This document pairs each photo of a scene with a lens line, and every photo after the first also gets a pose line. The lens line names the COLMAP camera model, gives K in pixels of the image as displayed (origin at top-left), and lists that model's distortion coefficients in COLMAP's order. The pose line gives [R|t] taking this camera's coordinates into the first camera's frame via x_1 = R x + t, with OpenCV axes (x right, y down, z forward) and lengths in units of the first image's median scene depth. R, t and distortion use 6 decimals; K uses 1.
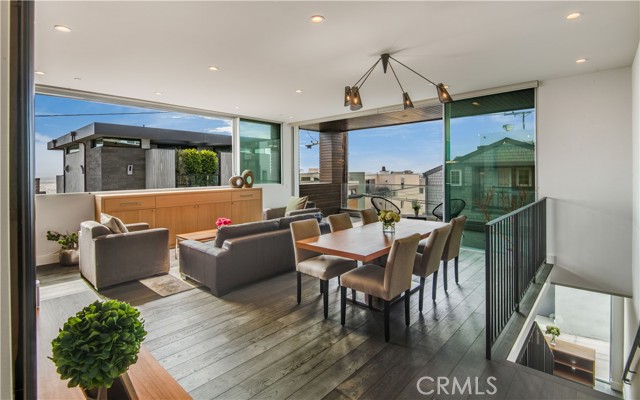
lens RADIAL K [[314.1, 0, 320.2], [0, 314.1, 173.4], [0, 0, 1]] dist [0.004719, 0.000186]
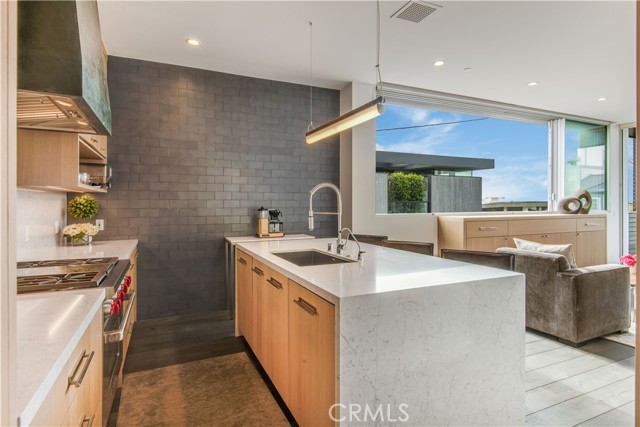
lens RADIAL K [[337.4, 0, 305.2], [0, 337.4, 205.1], [0, 0, 1]] dist [0.002741, -0.003498]
pose [[0.902898, 0.008244, -0.429775, -0.234045], [-0.007601, 0.999966, 0.003212, 0.013596], [0.429787, 0.000367, 0.902930, 0.012163]]
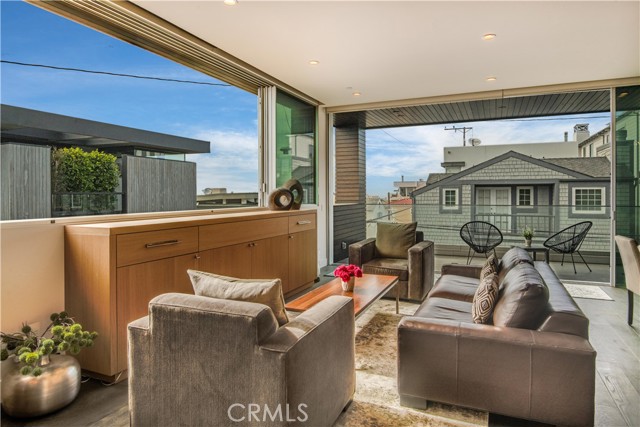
lens RADIAL K [[392.7, 0, 330.9], [0, 392.7, 201.6], [0, 0, 1]] dist [0.004063, -0.007672]
pose [[0.942984, -0.001202, 0.332837, -0.200698], [-0.002938, 0.999924, 0.011937, 0.010844], [-0.332826, -0.012234, 0.942909, 0.149813]]
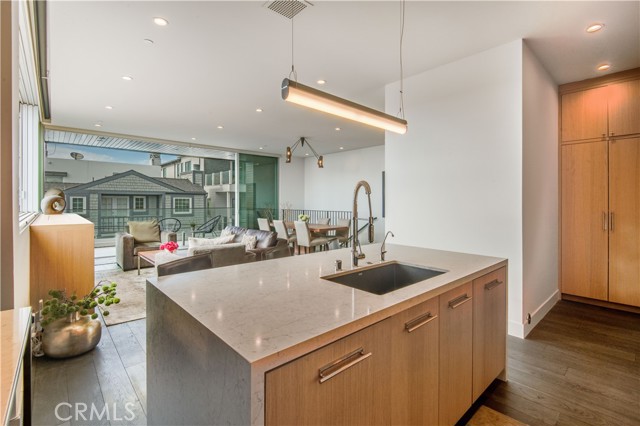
lens RADIAL K [[302.8, 0, 323.0], [0, 302.8, 202.1], [0, 0, 1]] dist [-0.005421, -0.000673]
pose [[0.091929, 0.006651, 0.995743, -0.419116], [-0.000656, 0.999978, -0.006619, 0.011534], [-0.995765, -0.000045, 0.091932, 0.177811]]
